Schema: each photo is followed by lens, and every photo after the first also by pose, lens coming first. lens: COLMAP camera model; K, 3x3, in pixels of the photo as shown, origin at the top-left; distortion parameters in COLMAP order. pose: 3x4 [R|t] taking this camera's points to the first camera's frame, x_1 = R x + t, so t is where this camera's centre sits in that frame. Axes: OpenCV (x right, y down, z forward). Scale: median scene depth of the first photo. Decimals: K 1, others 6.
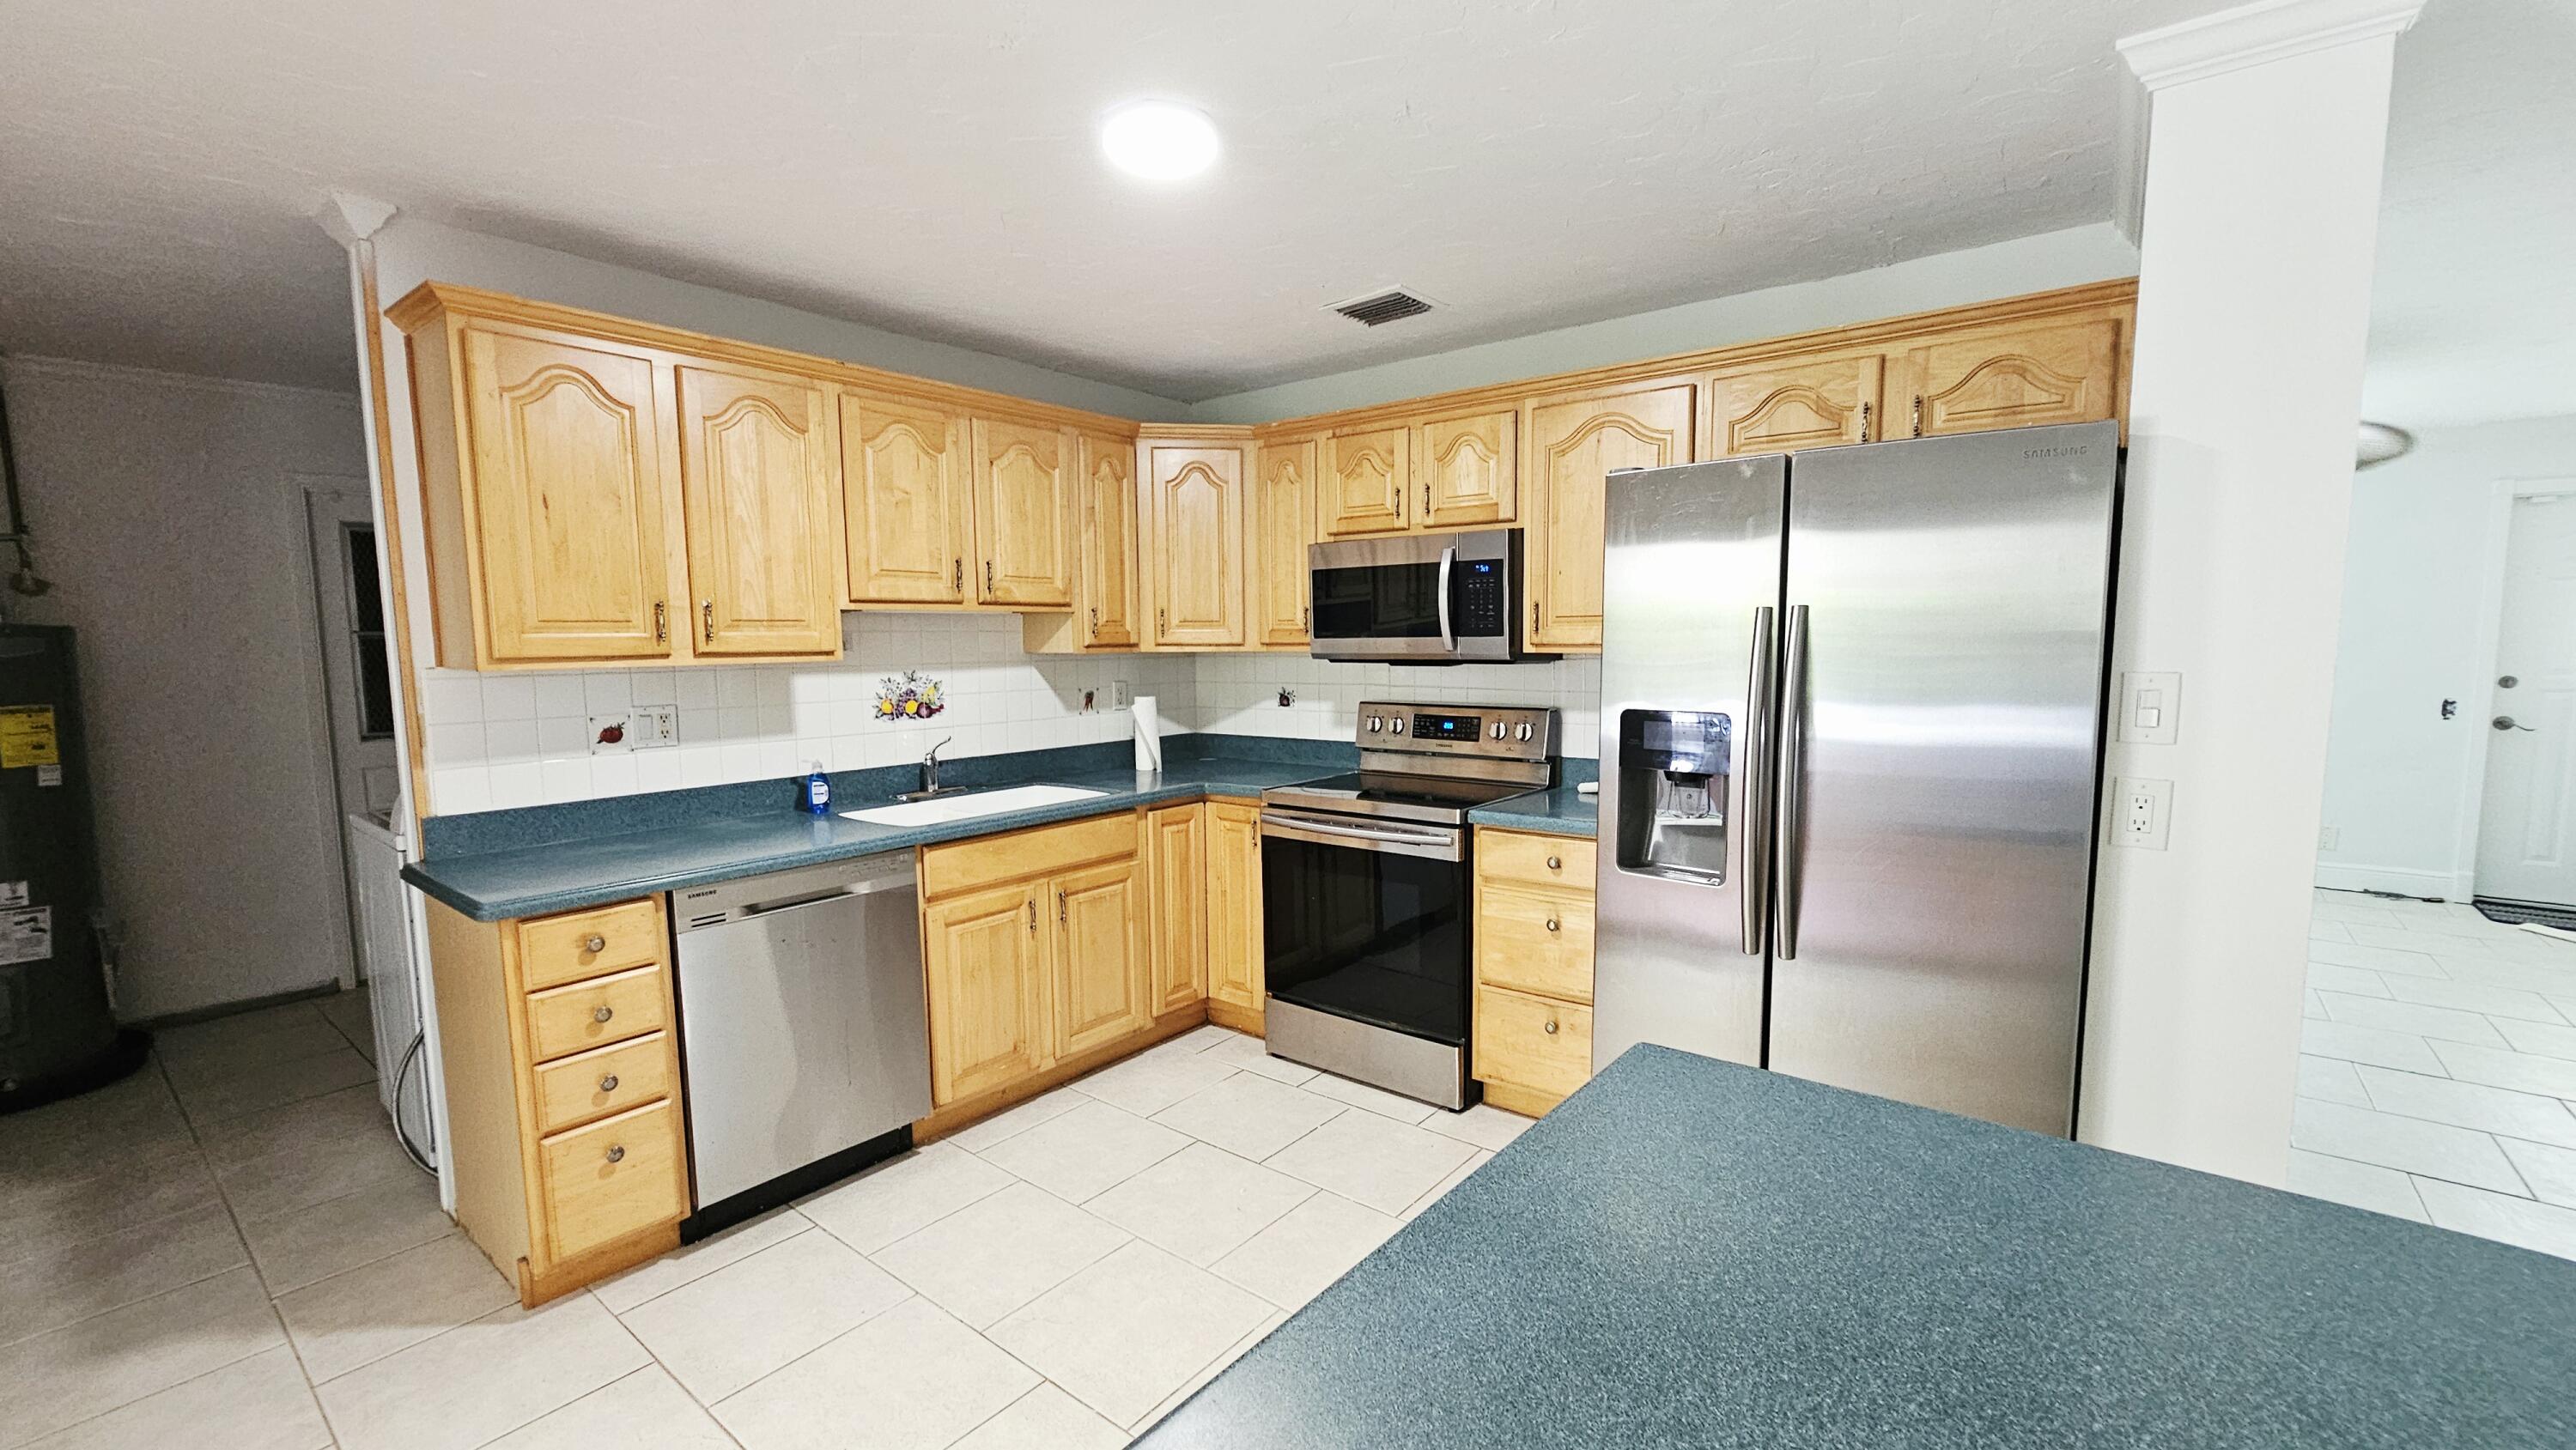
lens RADIAL K [[1057.3, 0, 1299.9], [0, 1057.3, 737.0], [0, 0, 1]] dist [0.000411, 0.000440]
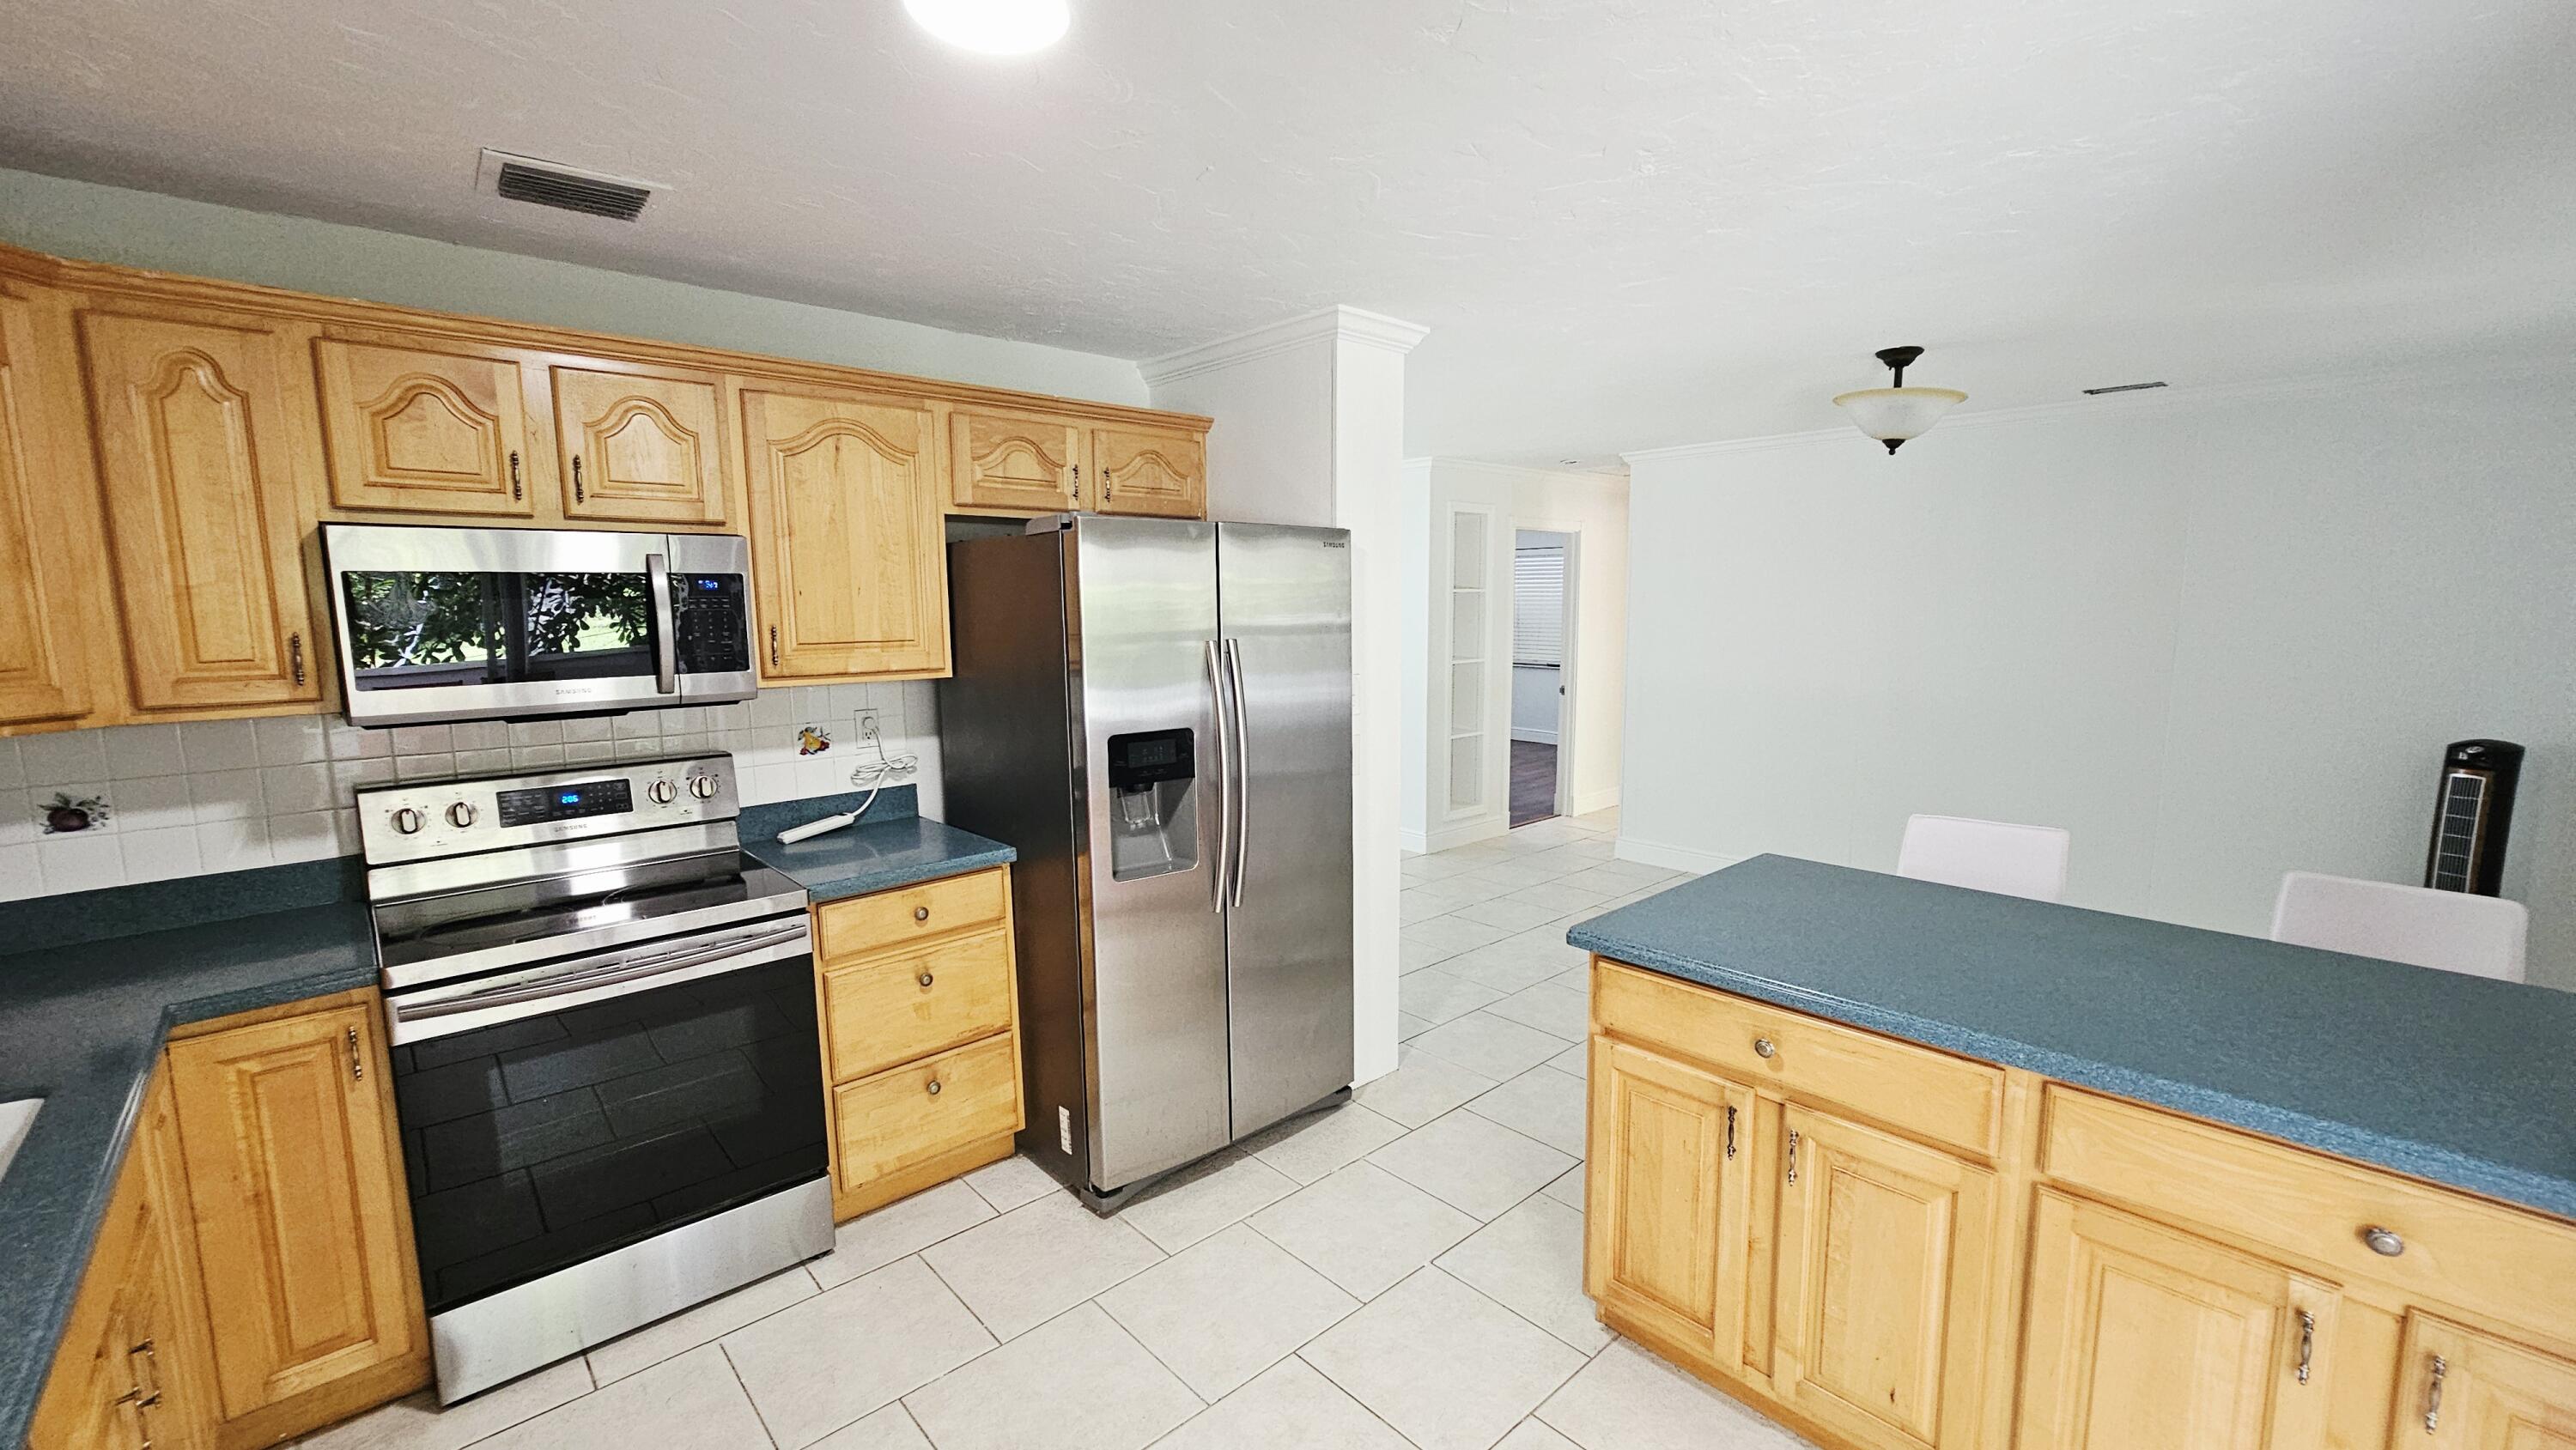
lens RADIAL K [[1057.3, 0, 1299.9], [0, 1057.3, 737.0], [0, 0, 1]] dist [0.000411, 0.000440]
pose [[0.158759, -0.123593, 0.979551, -0.511336], [0.101276, 0.988939, 0.108363, -0.085860], [-0.982109, 0.082002, 0.169520, 0.436342]]
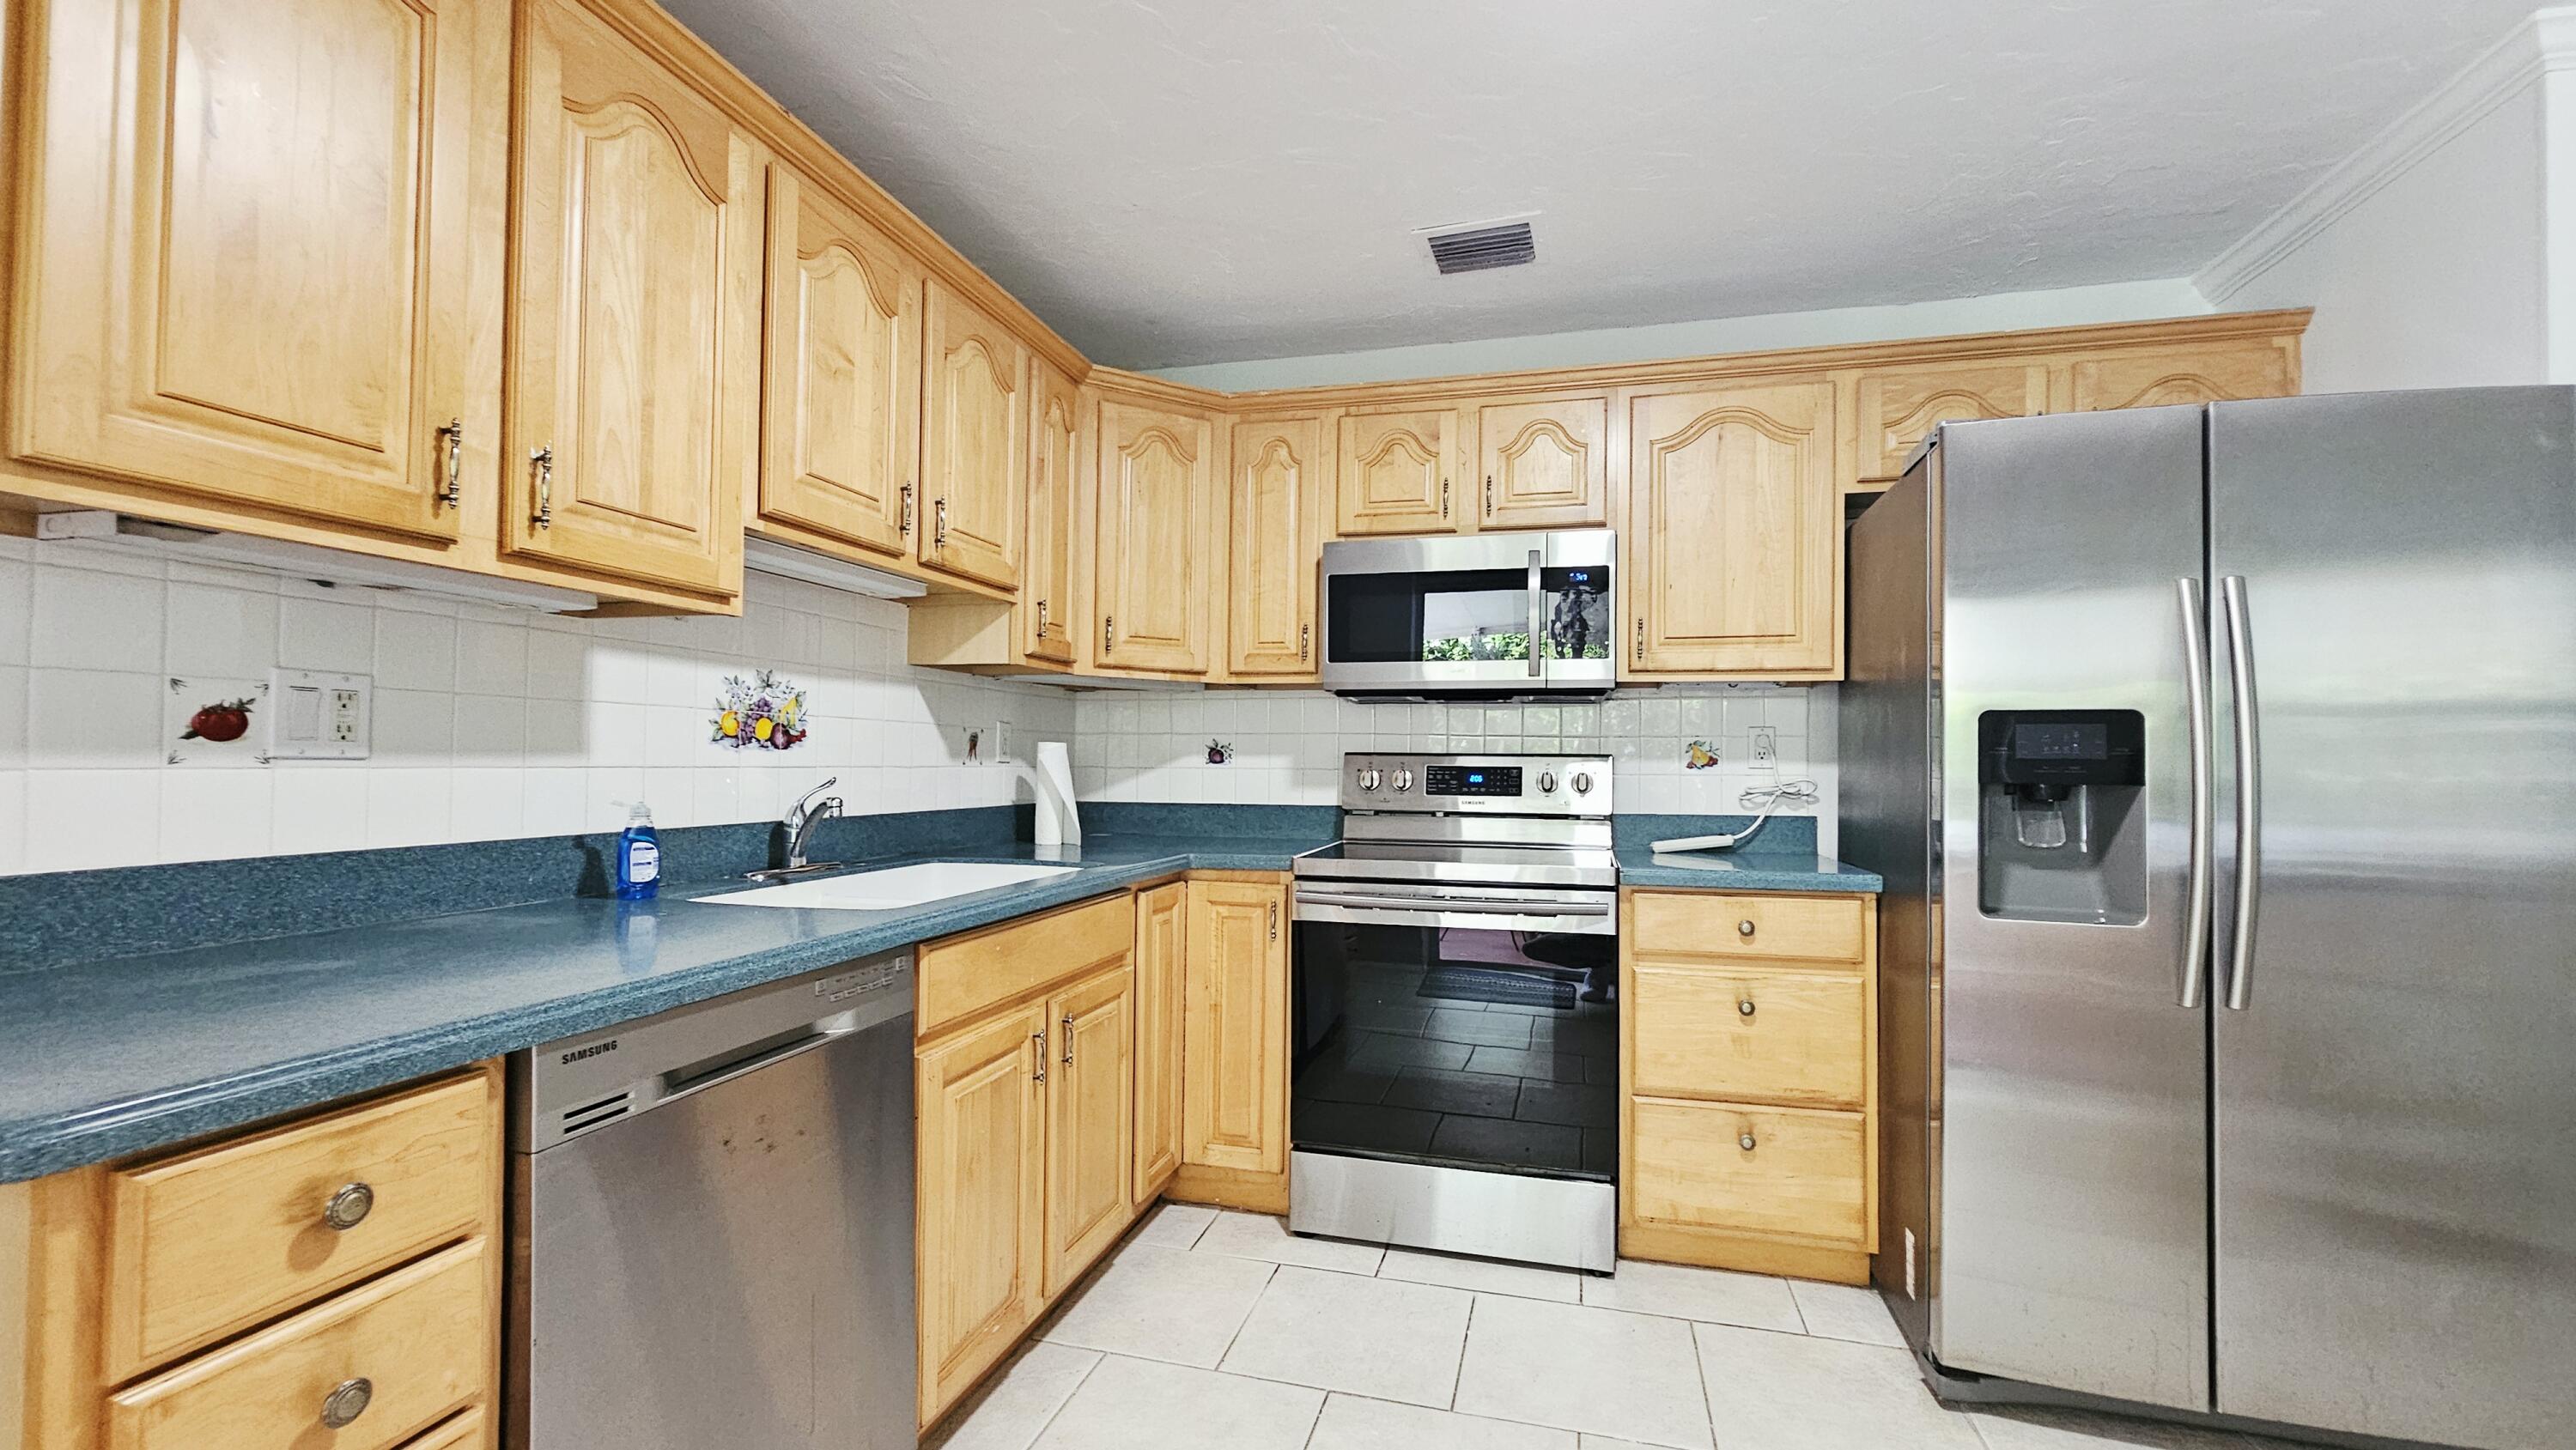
lens RADIAL K [[1057.3, 0, 1299.9], [0, 1057.3, 737.0], [0, 0, 1]] dist [0.000411, 0.000440]
pose [[0.917677, 0.029292, 0.396246, -0.336957], [0.018004, 0.993189, -0.115117, 0.053501], [-0.396920, 0.112774, 0.910899, 0.336482]]
